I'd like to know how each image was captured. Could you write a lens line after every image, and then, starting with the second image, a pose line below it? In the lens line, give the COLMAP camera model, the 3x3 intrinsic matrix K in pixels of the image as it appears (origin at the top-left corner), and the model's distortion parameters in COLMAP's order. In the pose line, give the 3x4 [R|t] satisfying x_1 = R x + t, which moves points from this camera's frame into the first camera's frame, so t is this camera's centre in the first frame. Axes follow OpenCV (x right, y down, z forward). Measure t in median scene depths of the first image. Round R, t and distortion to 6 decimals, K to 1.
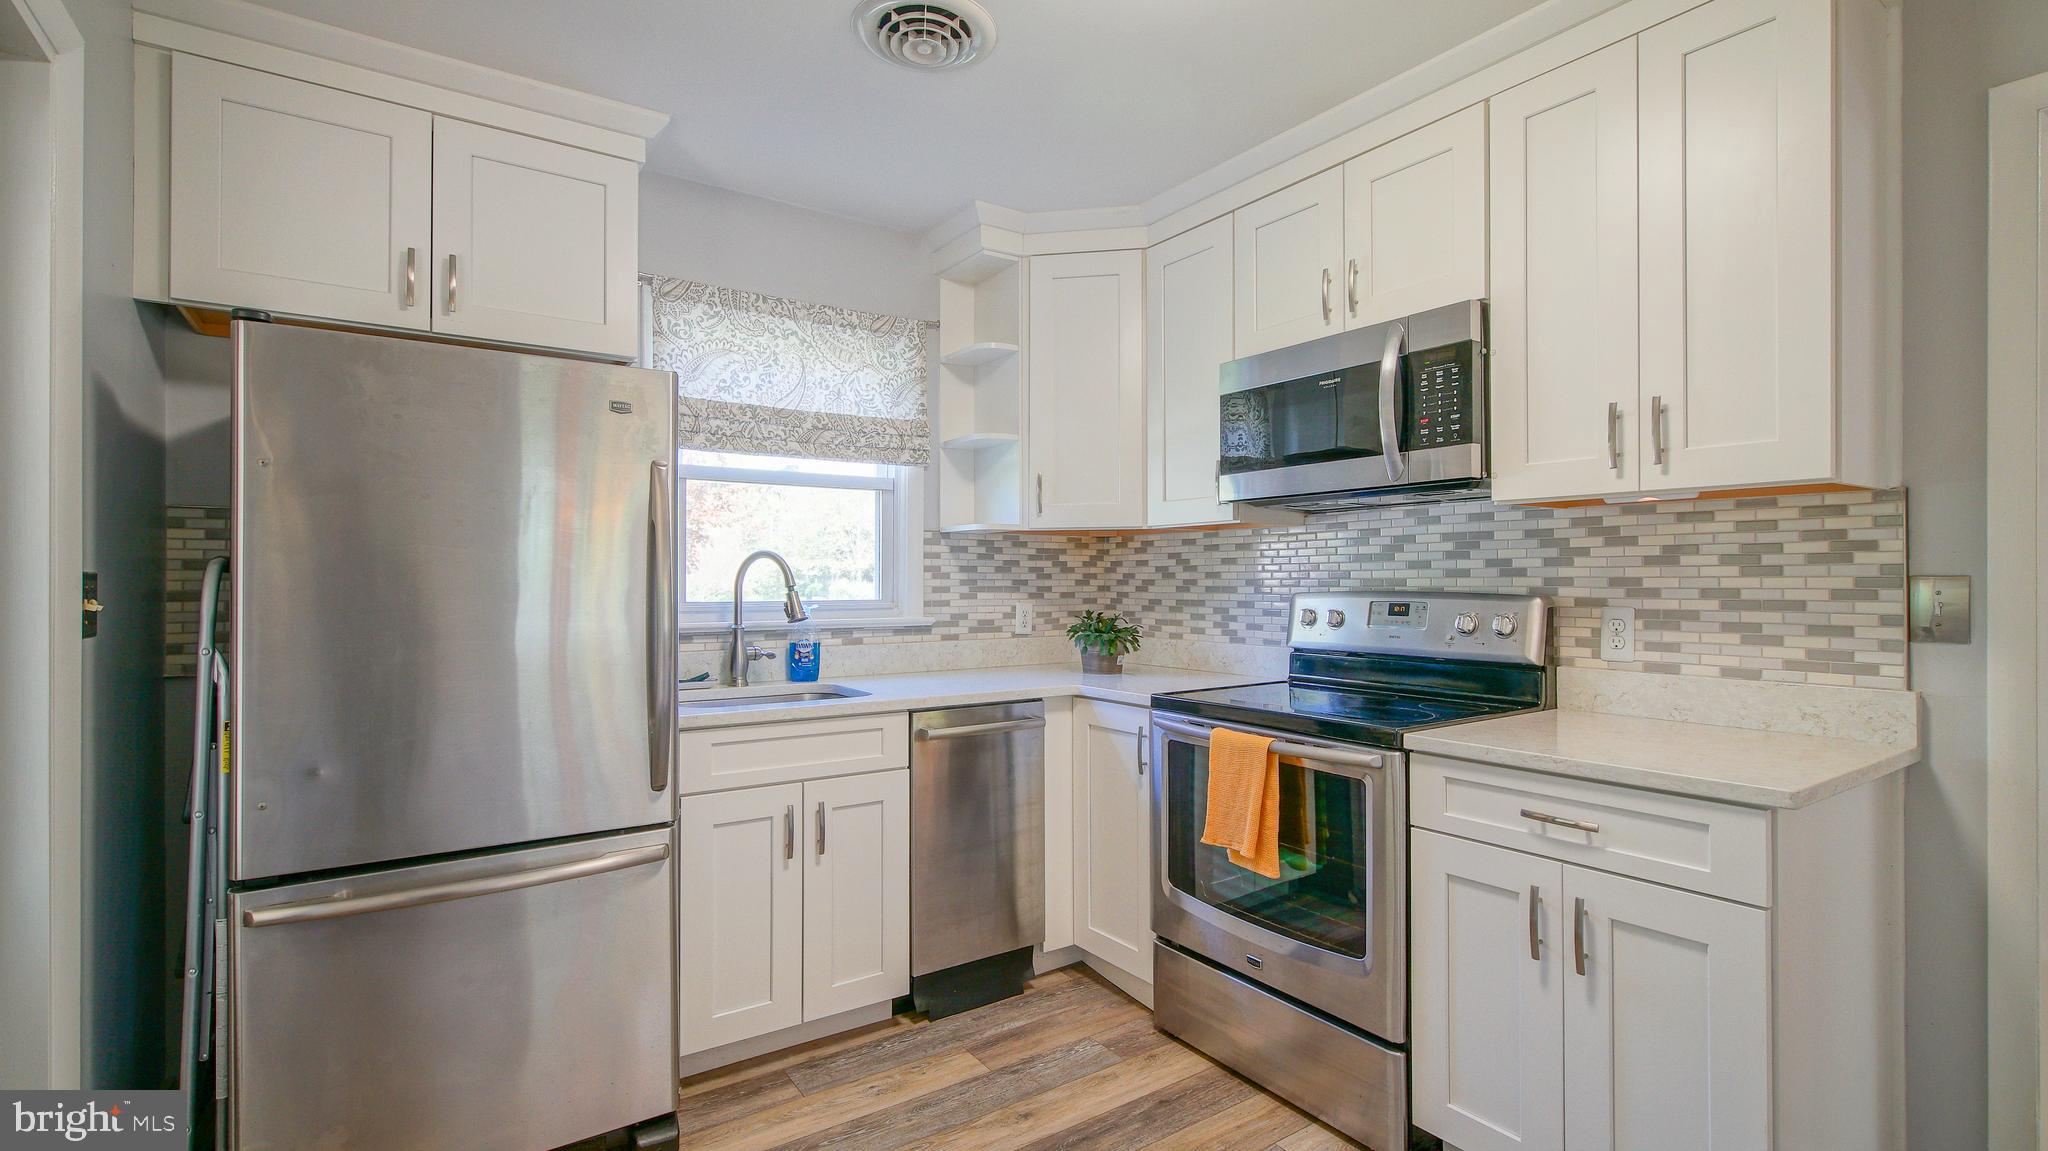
lens RADIAL K [[955.0, 0, 1030.3], [0, 955.0, 572.9], [0, 0, 1]] dist [-0.000432, 0.000119]
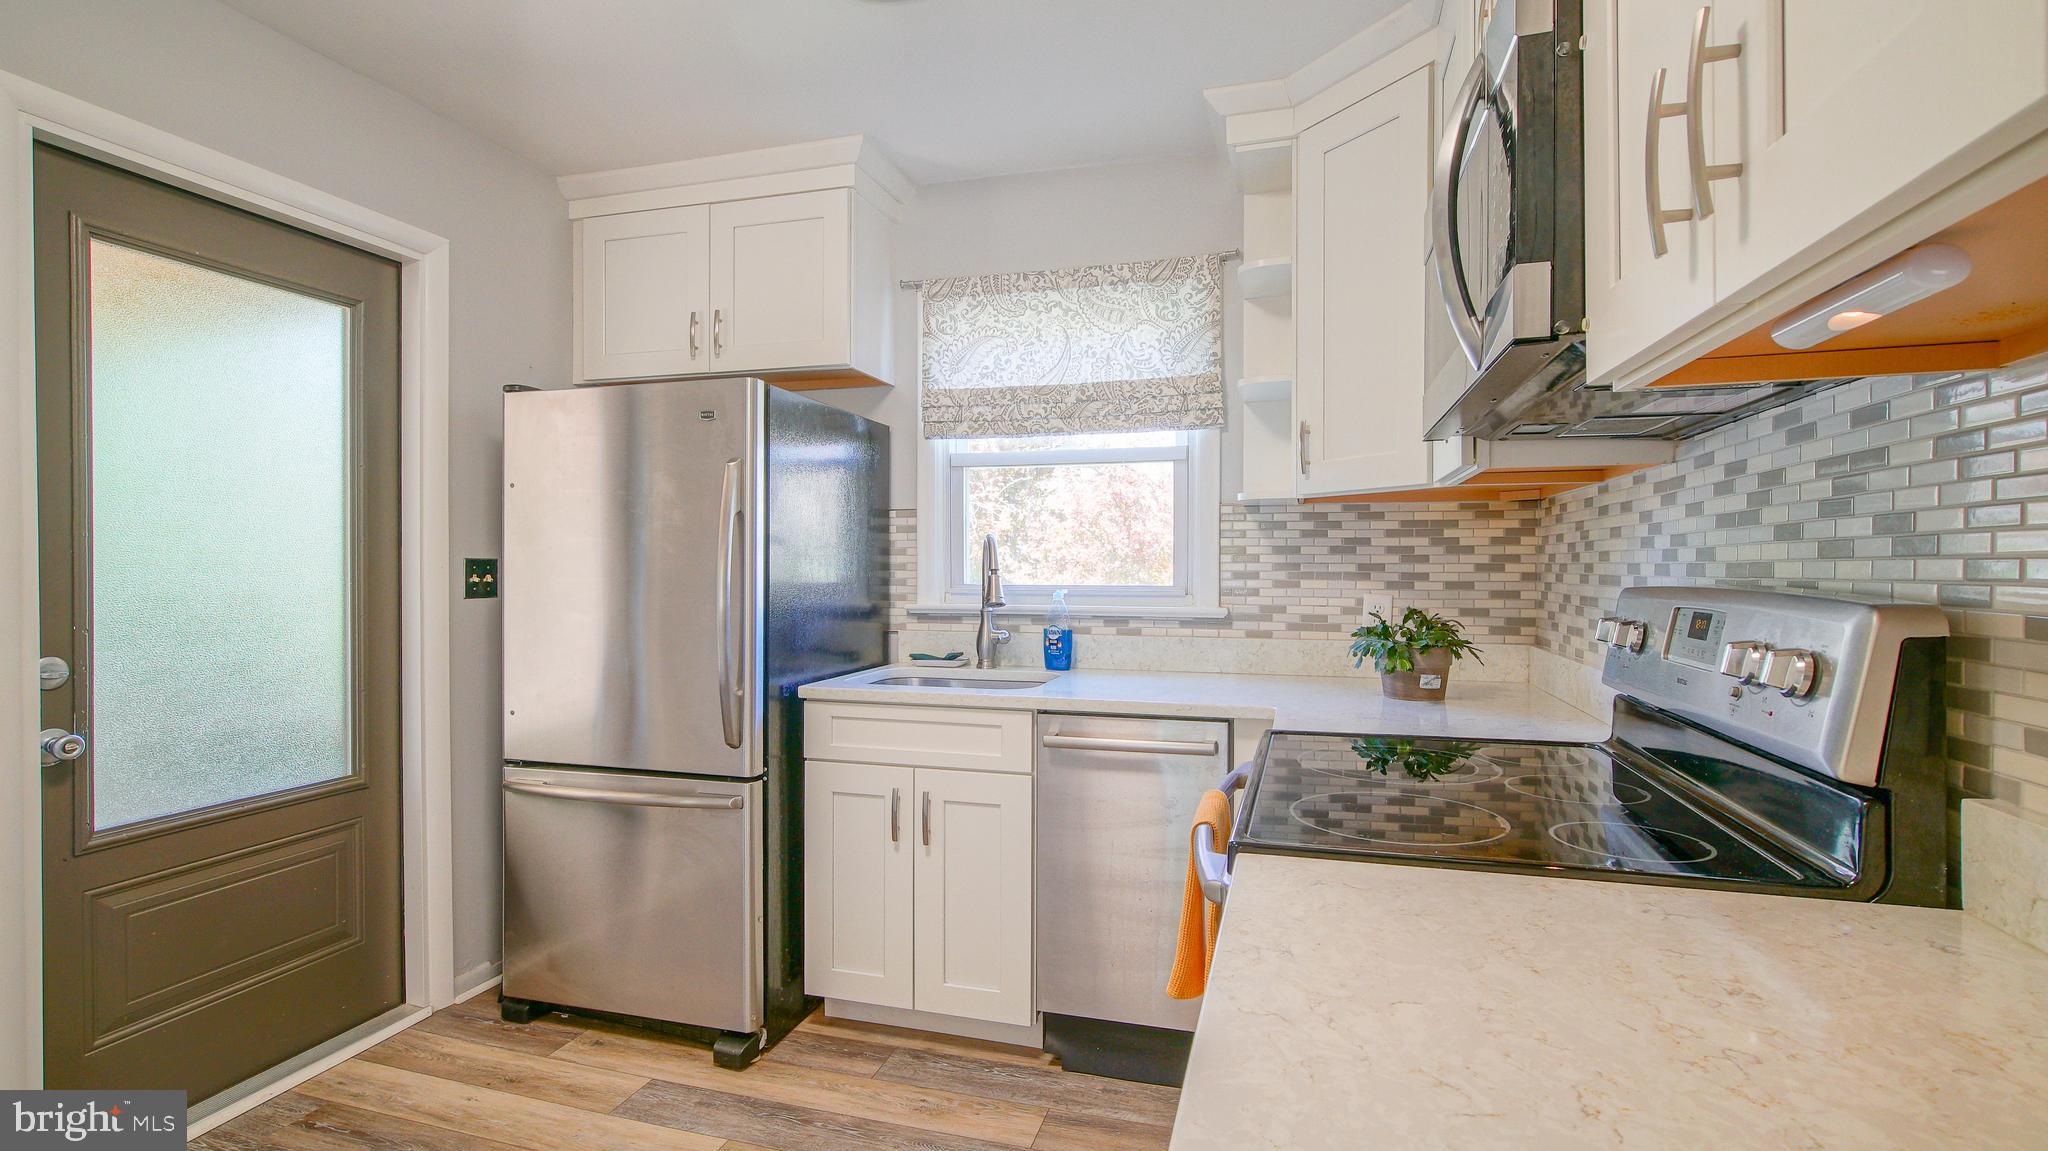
lens RADIAL K [[955.0, 0, 1030.3], [0, 955.0, 572.9], [0, 0, 1]] dist [-0.000432, 0.000119]
pose [[0.624537, 0.008795, -0.780946, 0.447050], [0.004611, 0.999878, 0.014948, 0.002298], [0.780982, -0.012936, 0.624420, 0.353196]]
